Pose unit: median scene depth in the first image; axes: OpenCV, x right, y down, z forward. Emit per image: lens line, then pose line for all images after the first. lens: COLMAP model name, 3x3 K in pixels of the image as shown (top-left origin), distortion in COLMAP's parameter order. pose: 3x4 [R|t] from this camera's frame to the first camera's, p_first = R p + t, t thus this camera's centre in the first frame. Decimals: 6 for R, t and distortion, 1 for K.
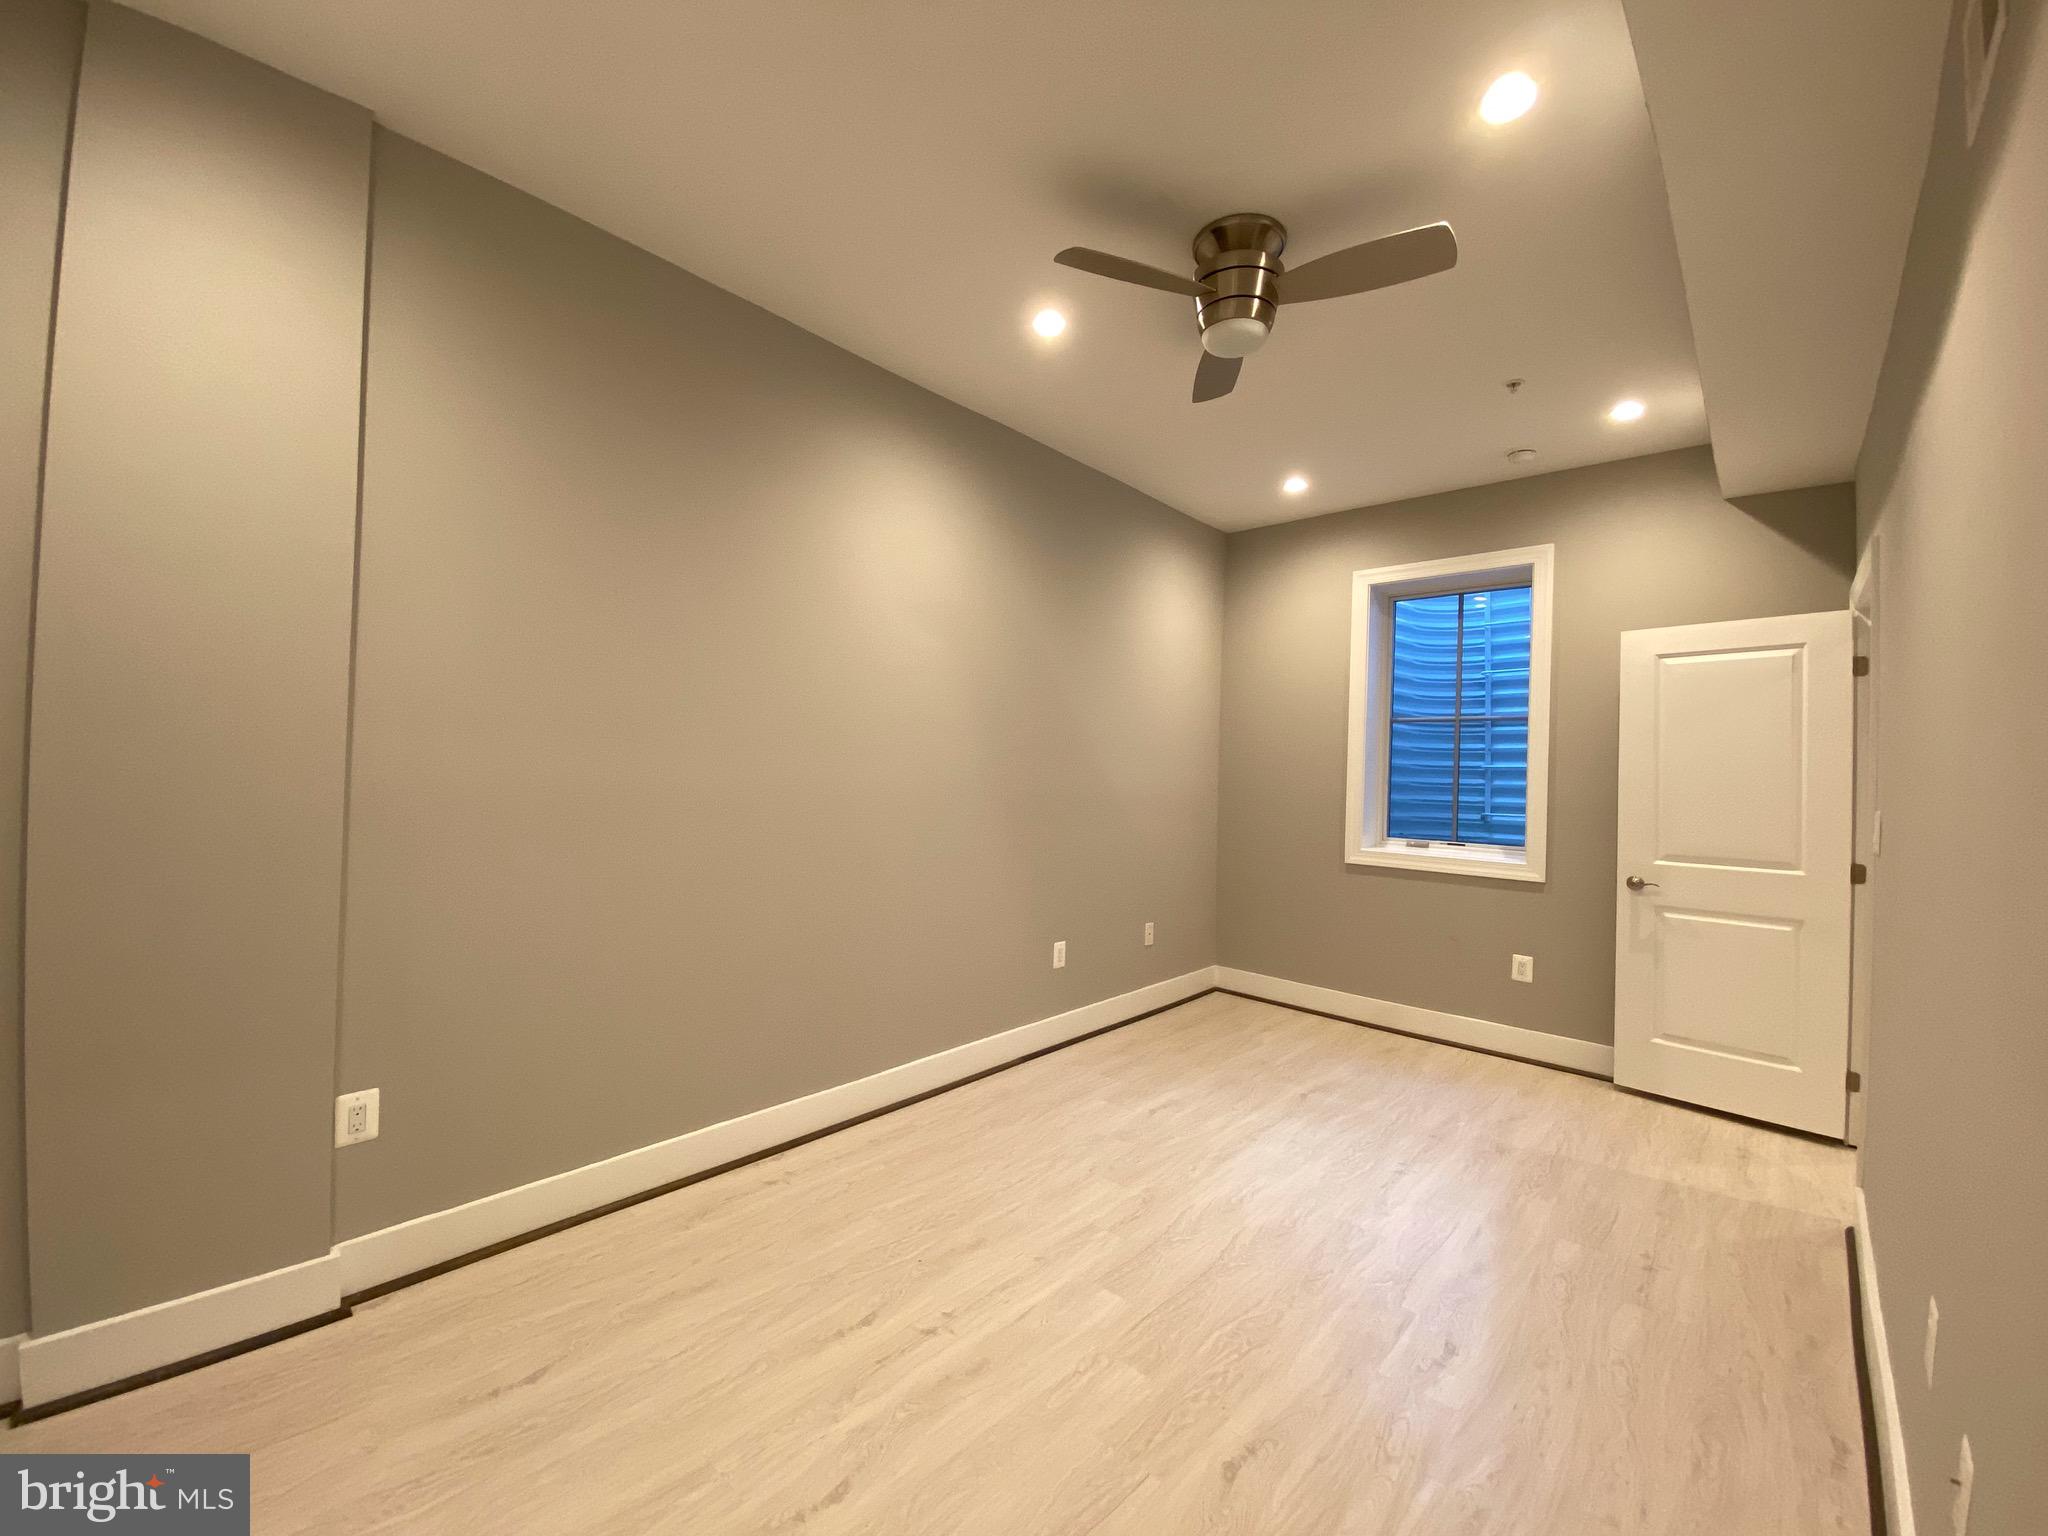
lens RADIAL K [[827.5, 0, 1015.1], [0, 827.5, 765.0], [0, 0, 1]] dist [0.020960, -0.021952]
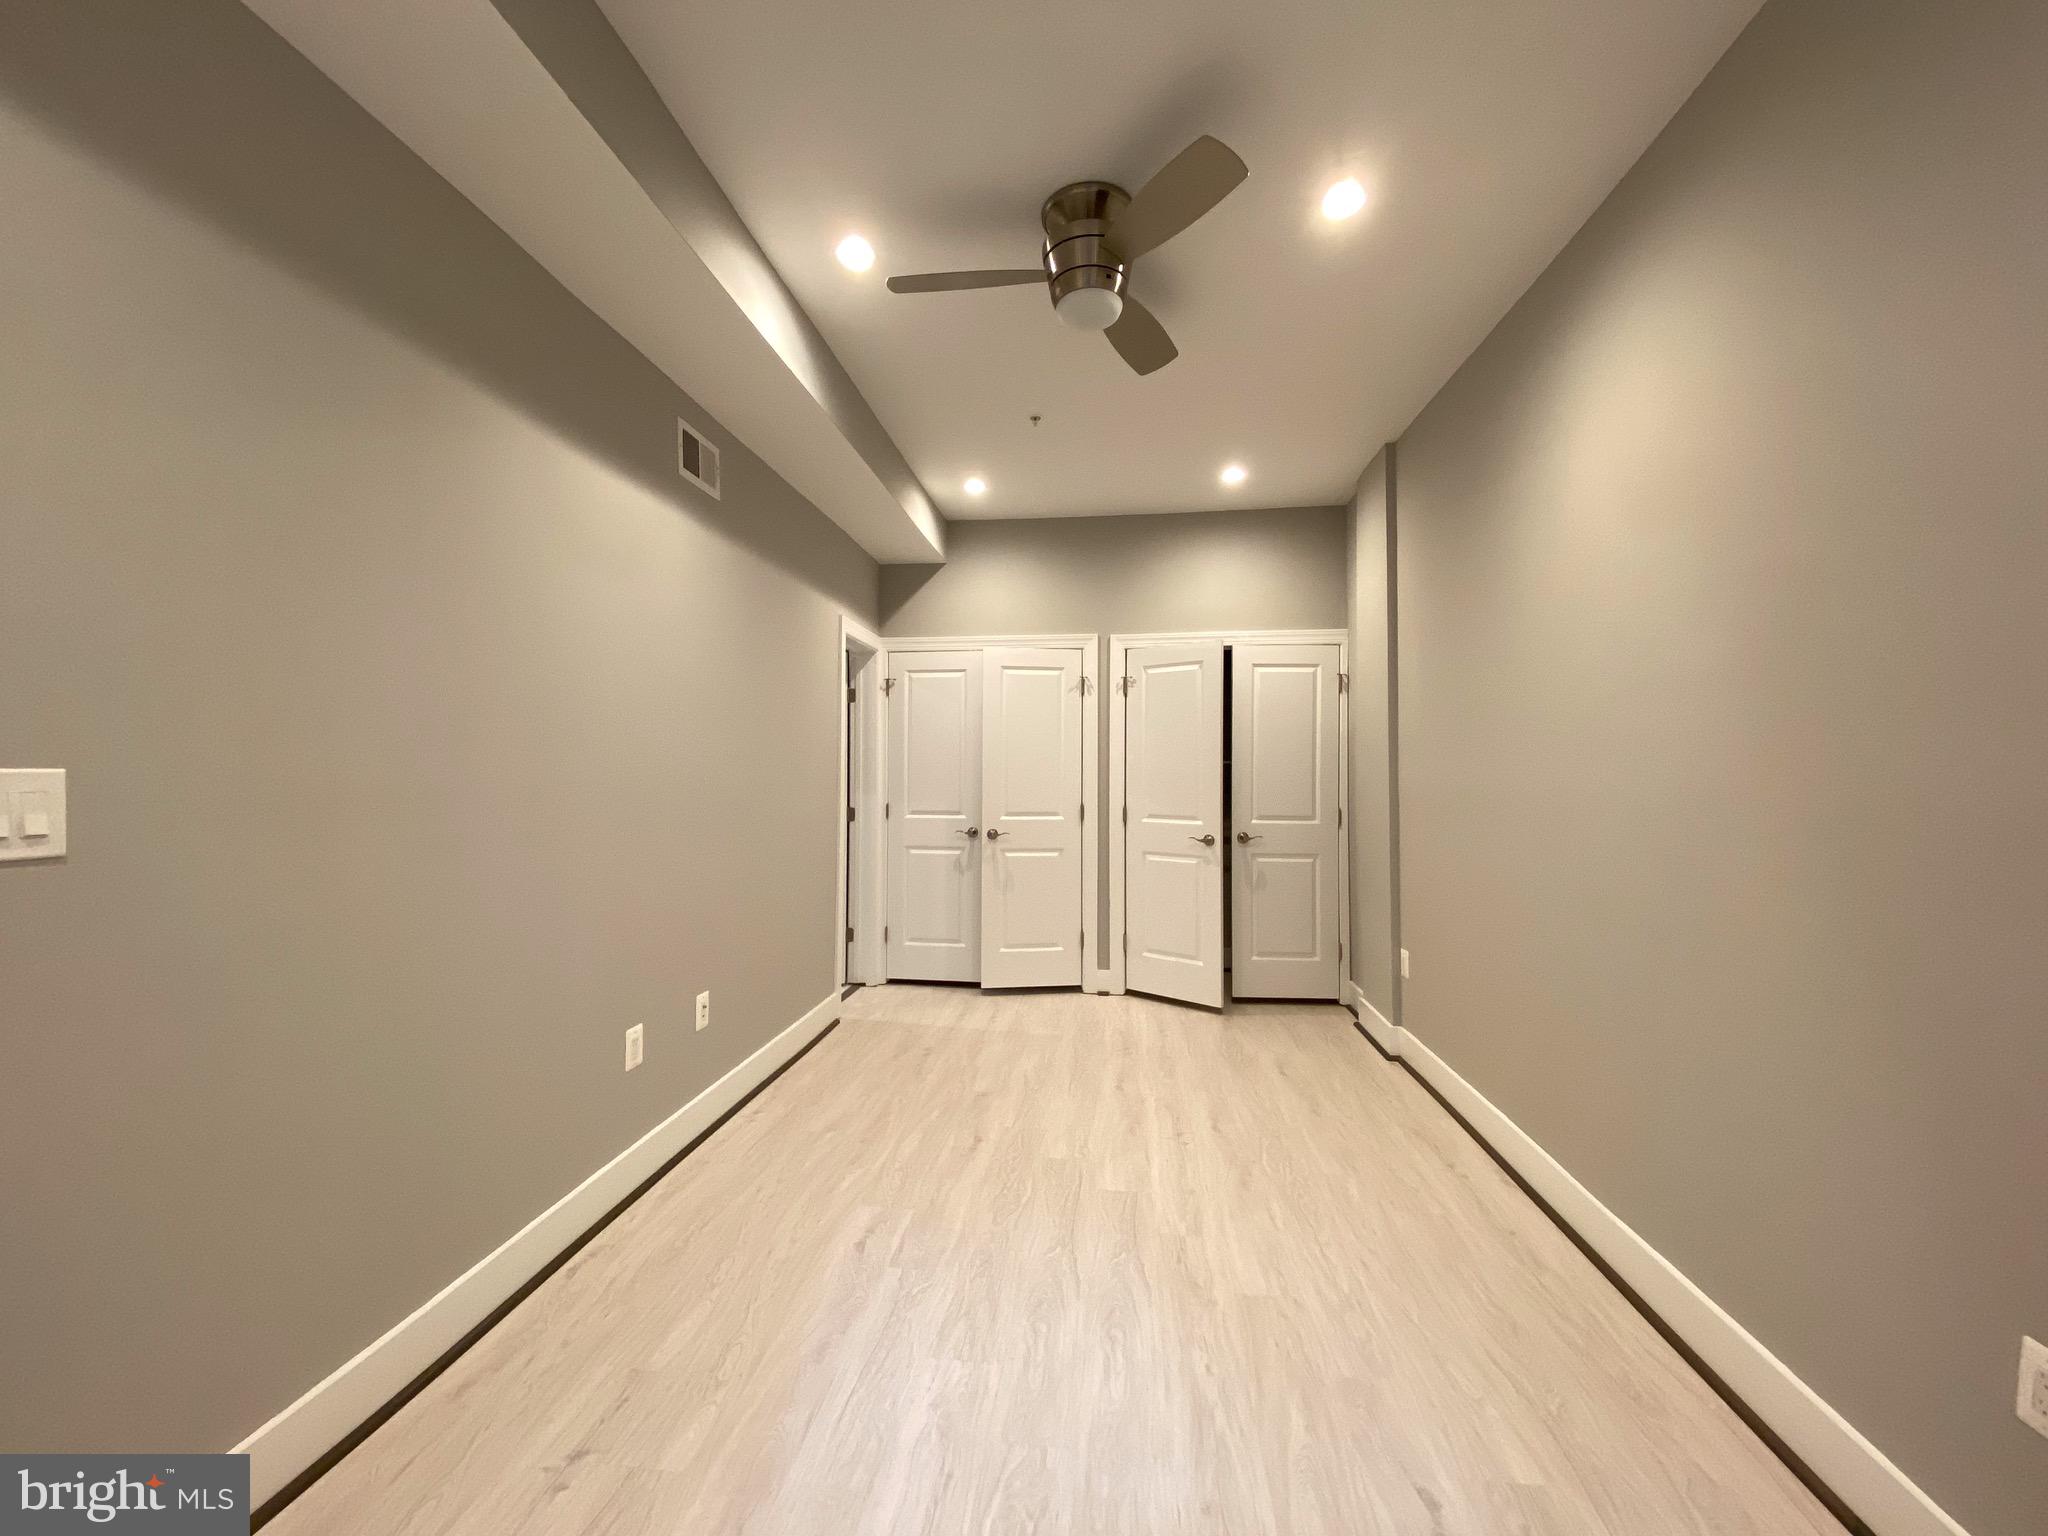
lens RADIAL K [[827.5, 0, 1015.1], [0, 827.5, 765.0], [0, 0, 1]] dist [0.020960, -0.021952]
pose [[-0.816338, -0.041621, -0.576073, 0.915179], [-0.026995, 0.999060, -0.033928, 0.059944], [0.576944, -0.012146, -0.816694, 1.821833]]
